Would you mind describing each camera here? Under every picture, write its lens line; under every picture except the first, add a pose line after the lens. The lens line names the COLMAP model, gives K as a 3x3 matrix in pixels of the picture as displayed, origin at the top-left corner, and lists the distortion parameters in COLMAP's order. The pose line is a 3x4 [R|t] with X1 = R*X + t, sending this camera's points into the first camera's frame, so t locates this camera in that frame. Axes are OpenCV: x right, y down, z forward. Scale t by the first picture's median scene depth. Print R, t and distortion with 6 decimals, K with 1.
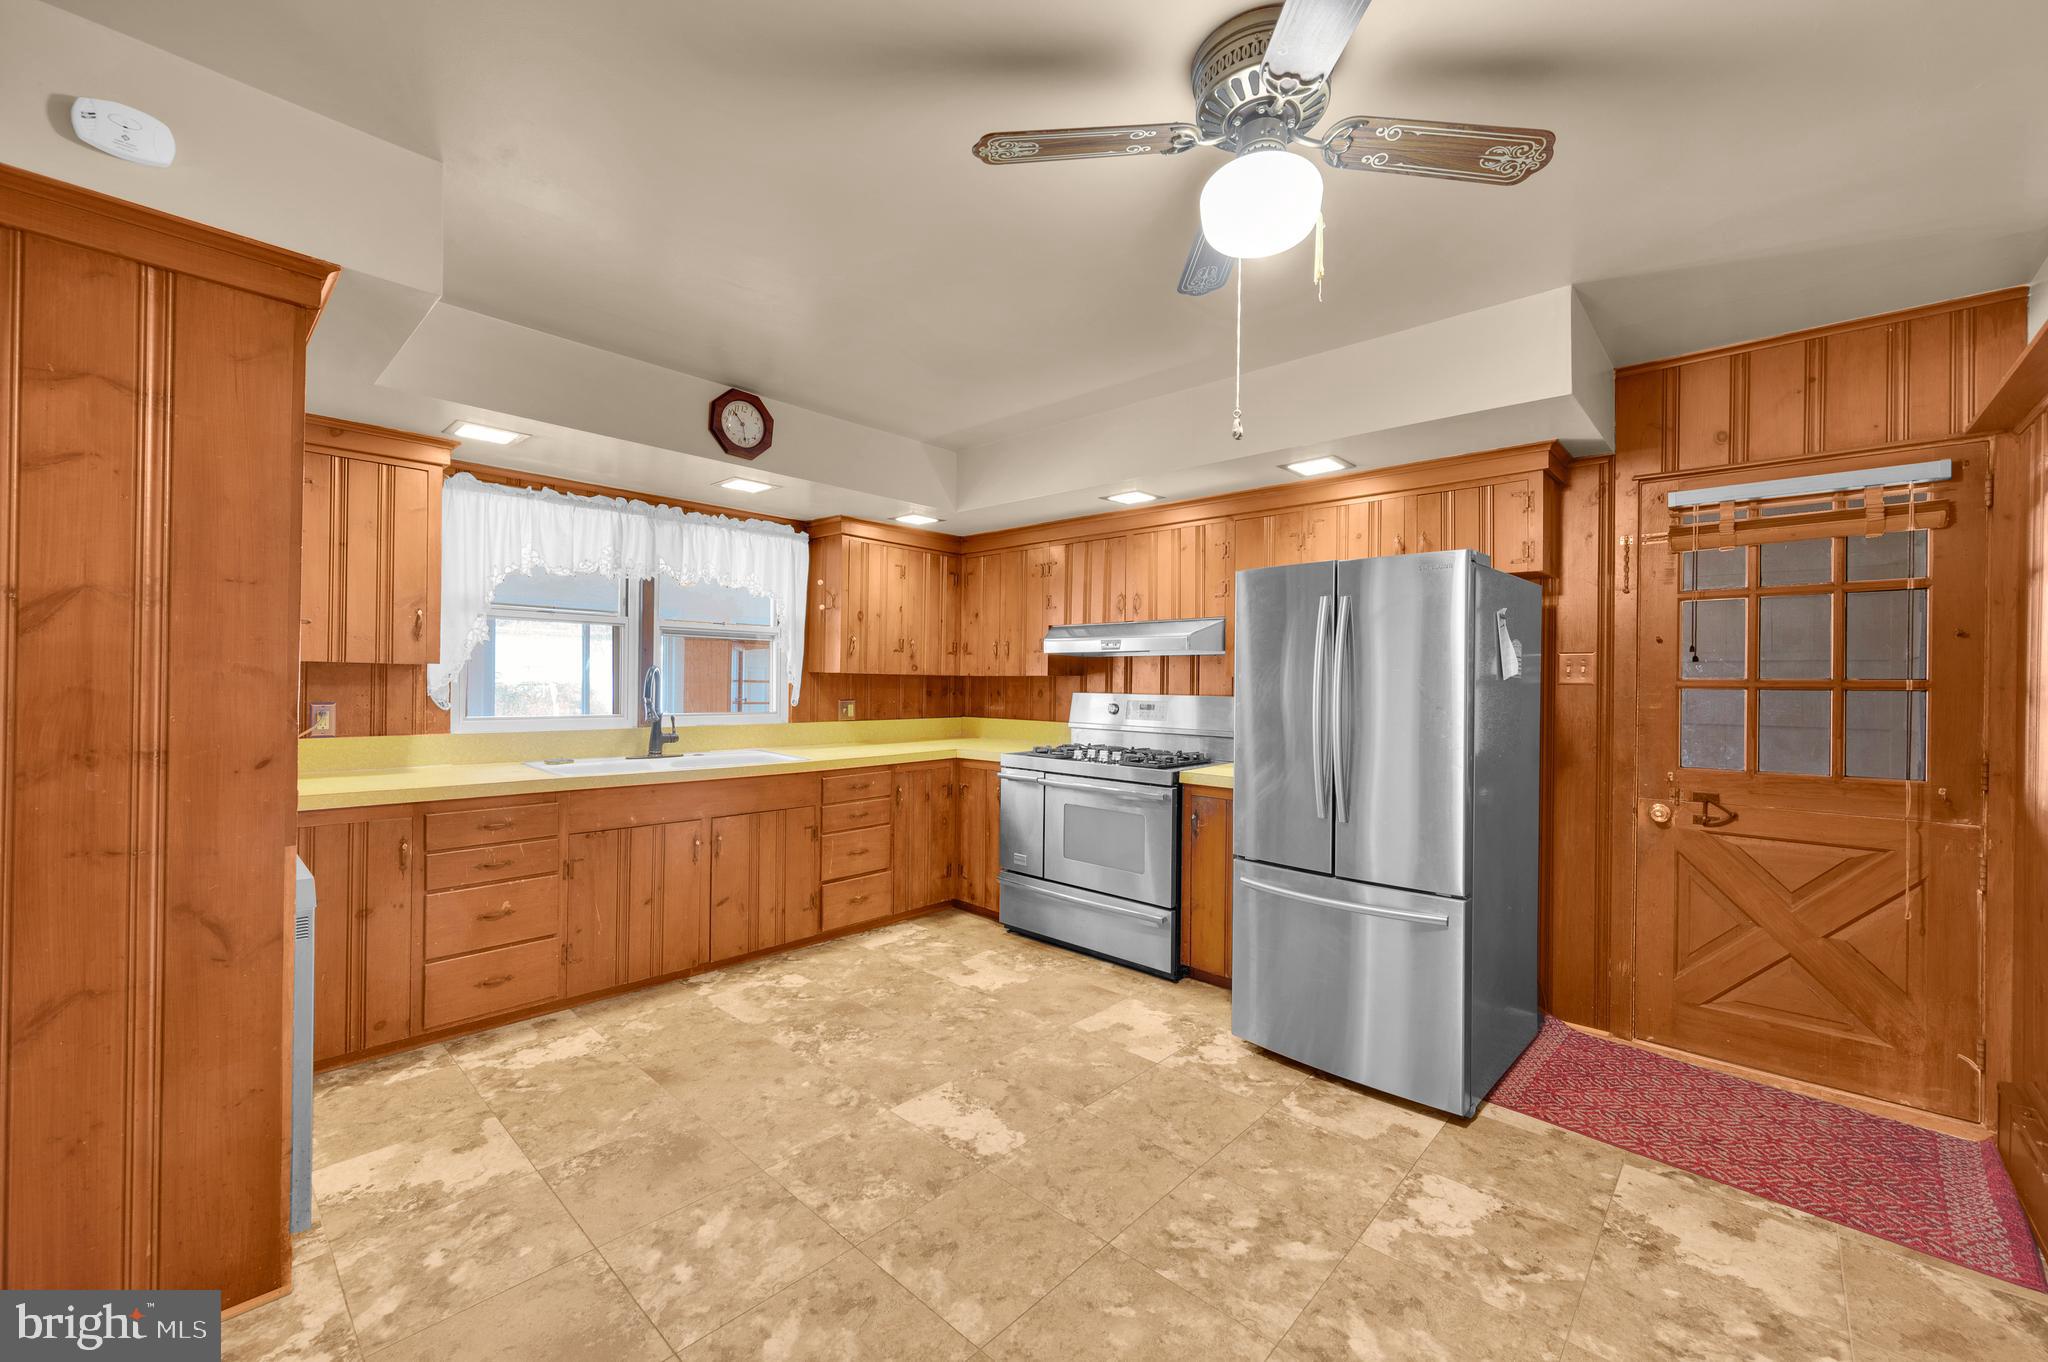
lens RADIAL K [[806.4, 0, 1026.9], [0, 806.4, 684.5], [0, 0, 1]] dist [0.002524, -0.000738]
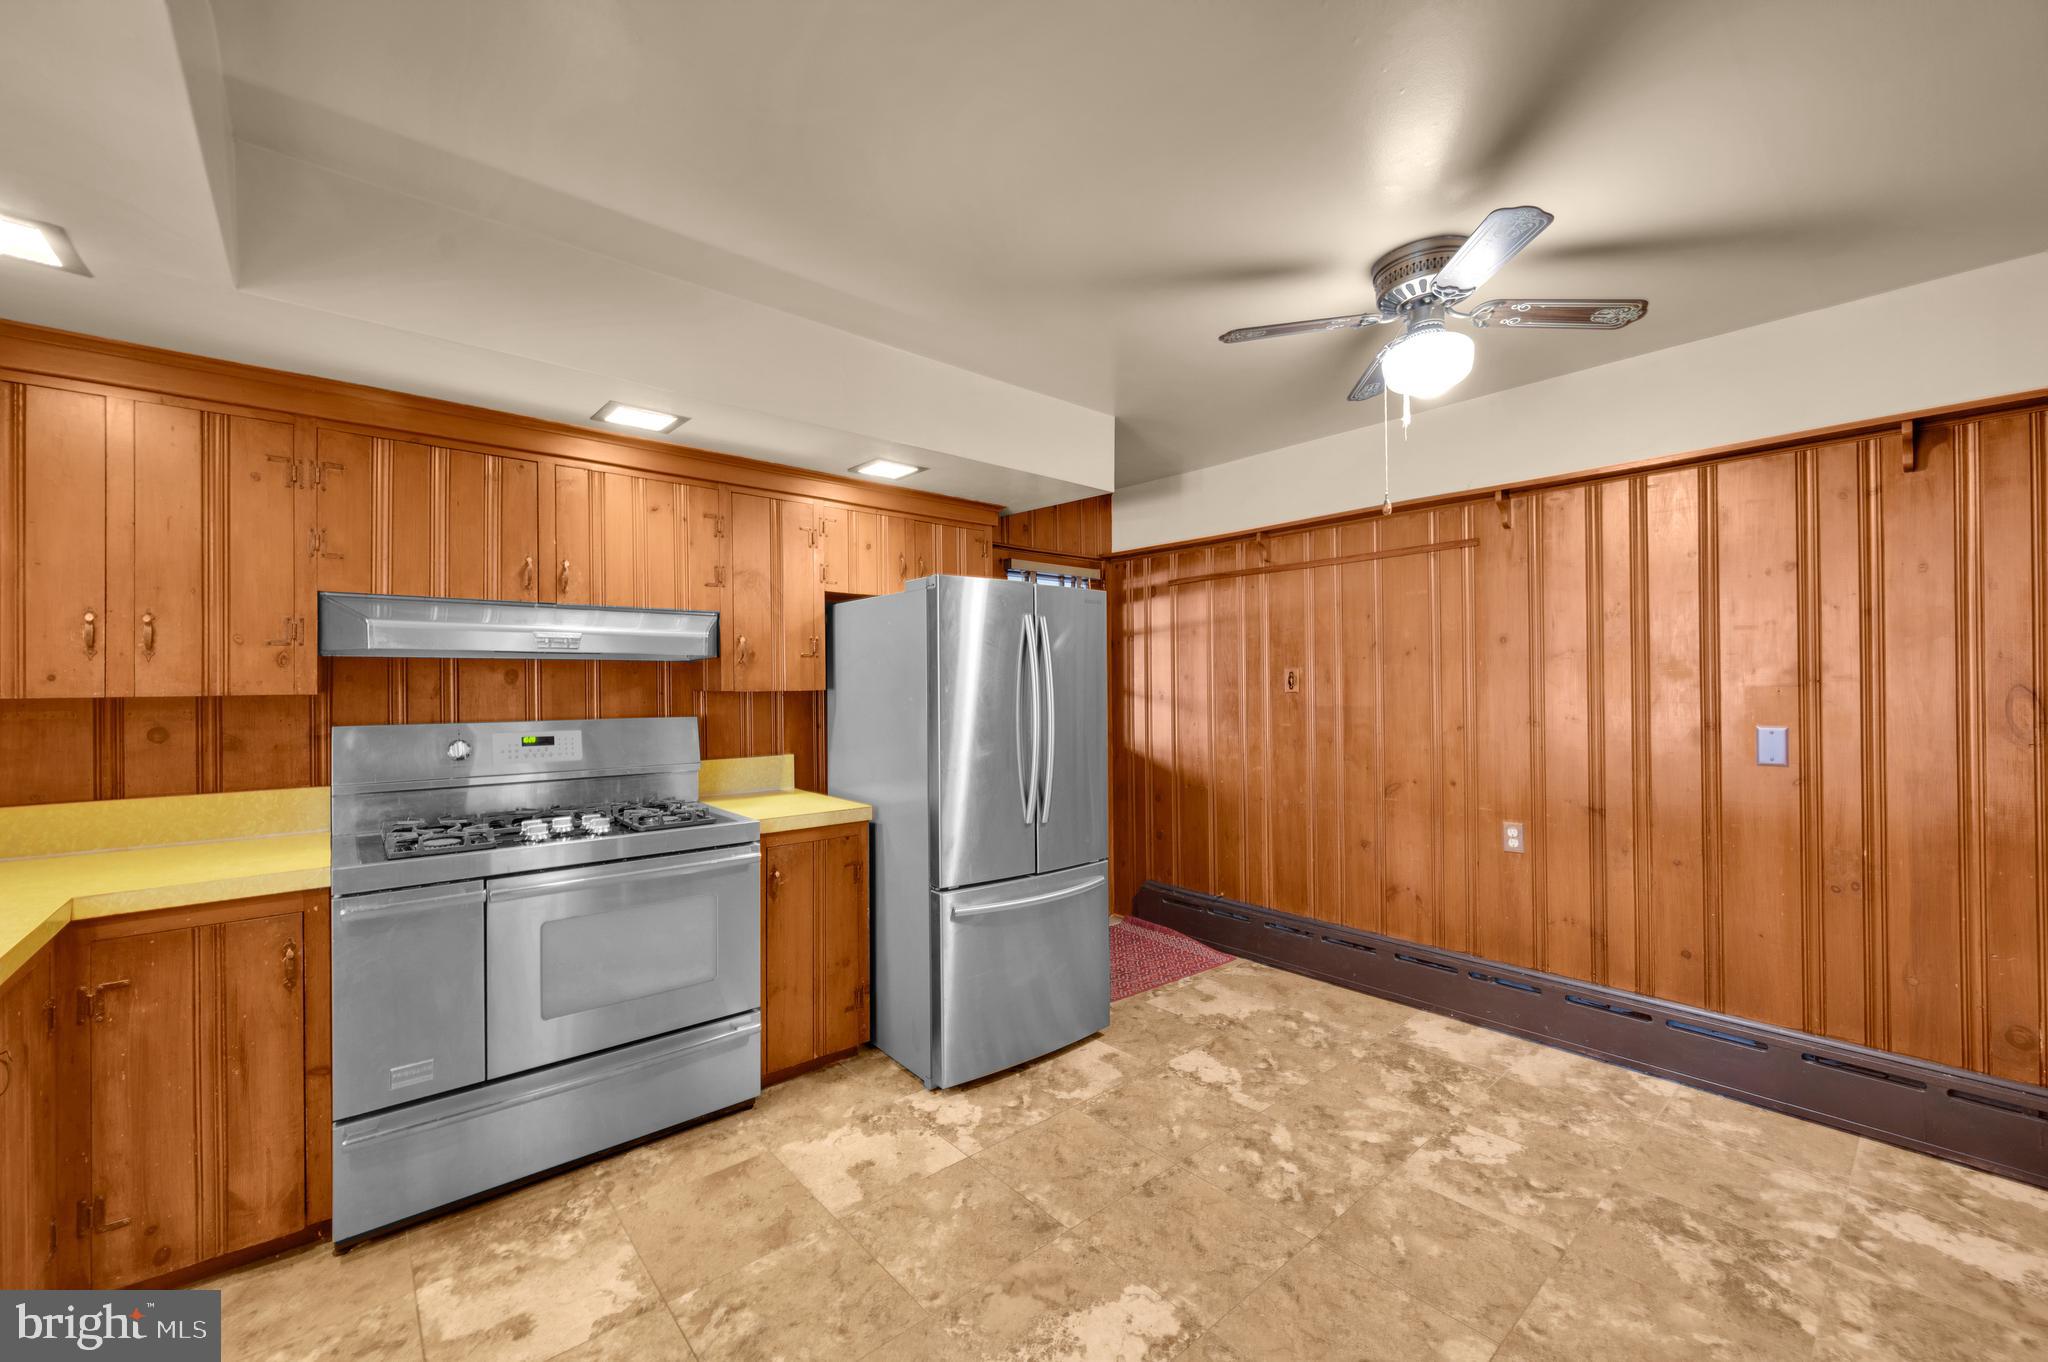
lens RADIAL K [[806.4, 0, 1026.4], [0, 806.4, 677.0], [0, 0, 1]] dist [0.002524, -0.000738]
pose [[0.109869, -0.001947, 0.993944, -0.586720], [0.012160, 0.999926, 0.000615, -0.023262], [-0.993872, 0.012019, 0.109885, 0.749434]]
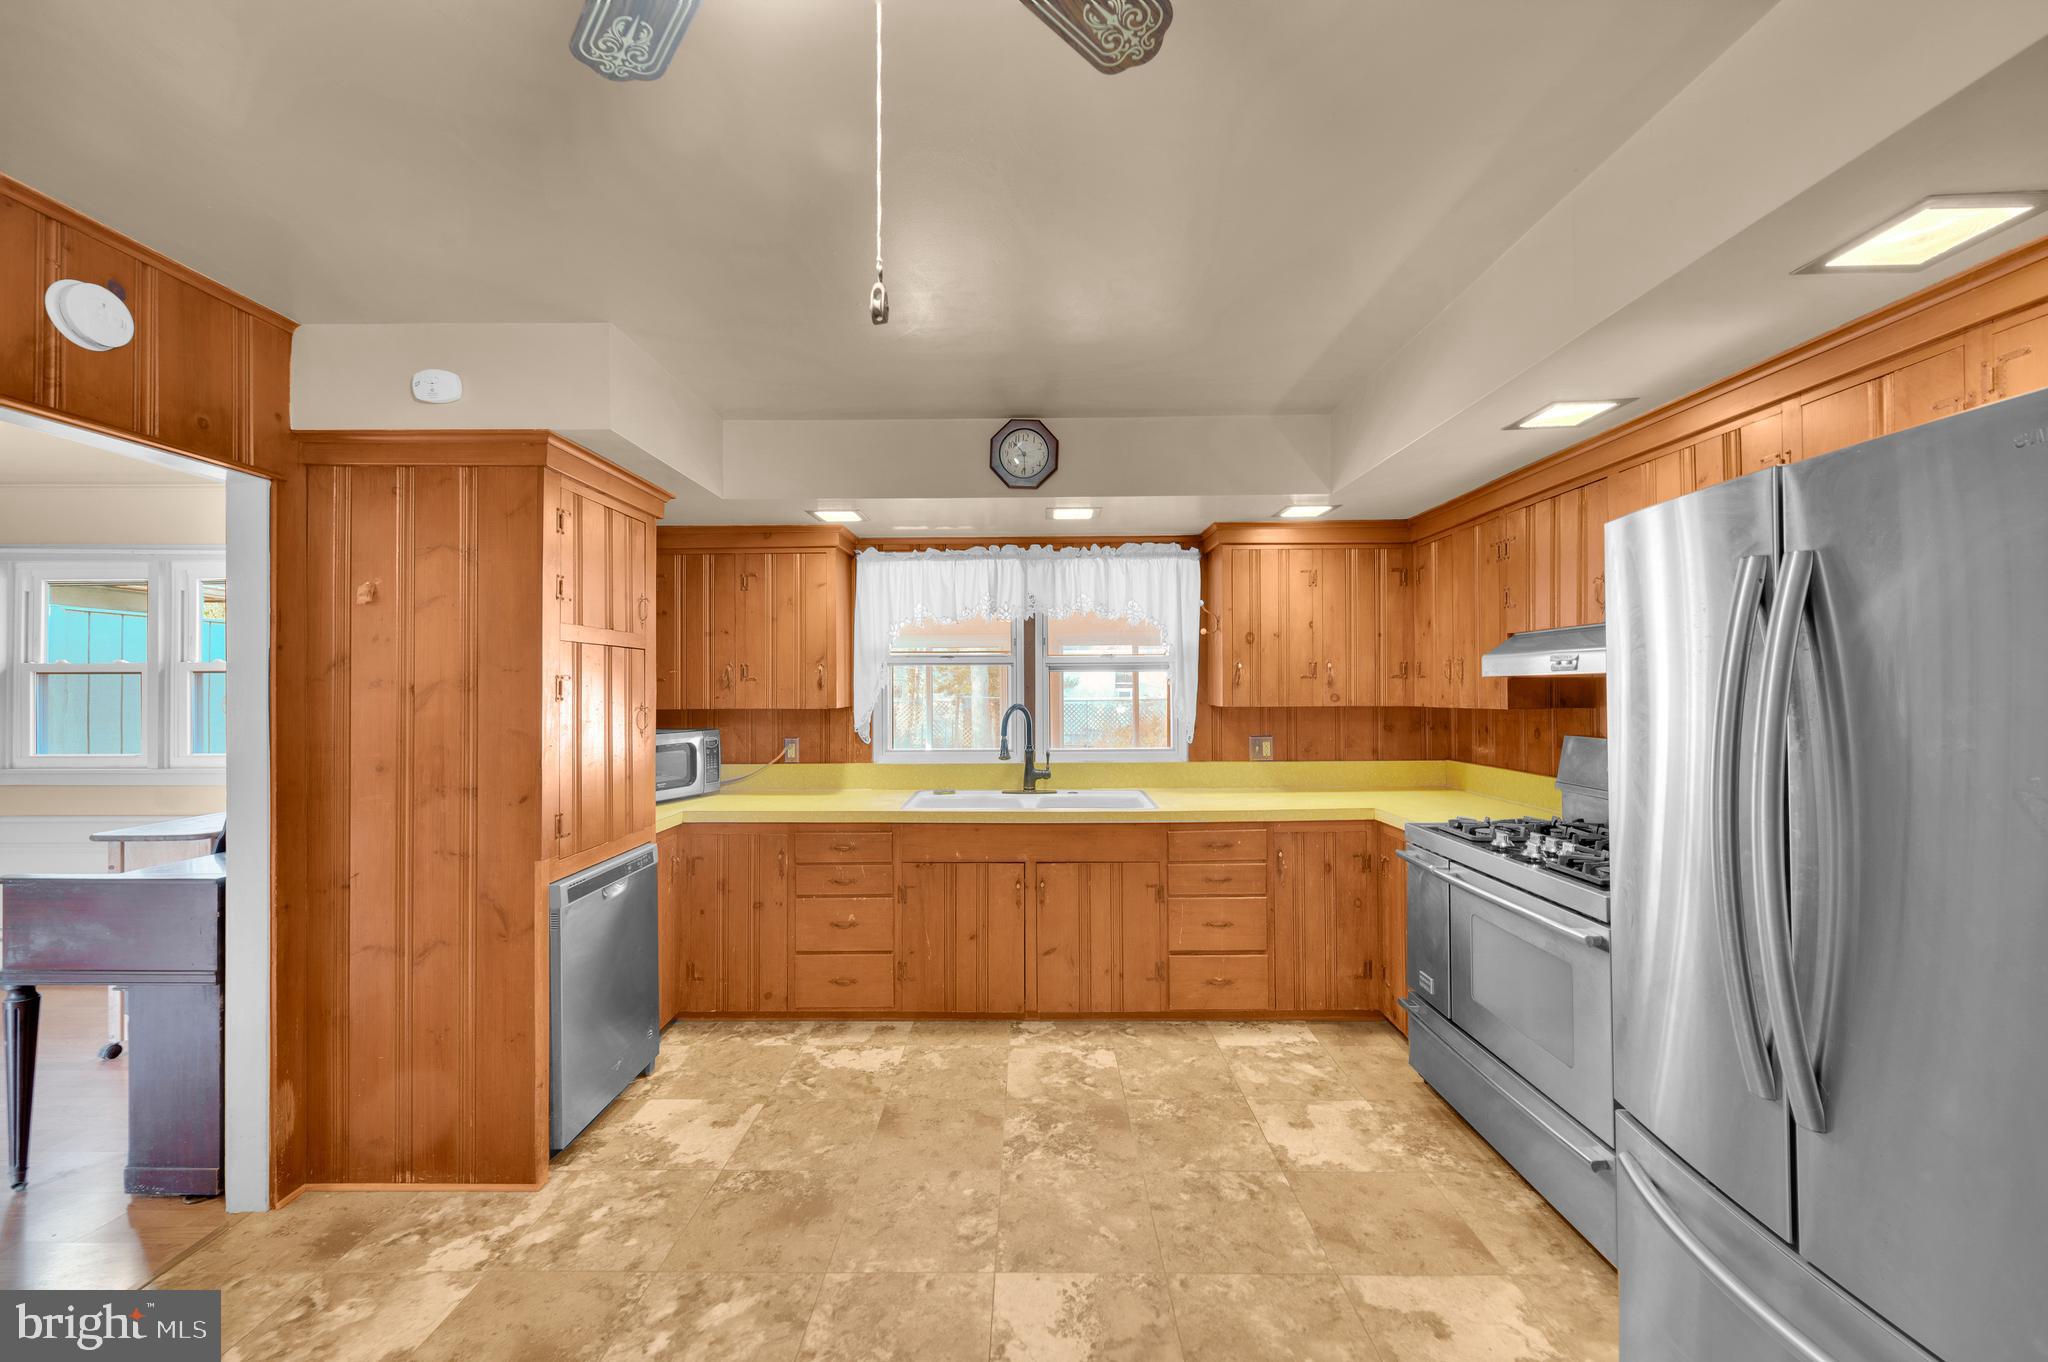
lens RADIAL K [[806.4, 0, 1024.5], [0, 806.4, 685.3], [0, 0, 1]] dist [0.002524, -0.000738]
pose [[0.670876, -0.021062, -0.741270, 0.358548], [0.012237, 0.999775, -0.017333, -0.034466], [0.741469, 0.002557, 0.670983, 0.376036]]
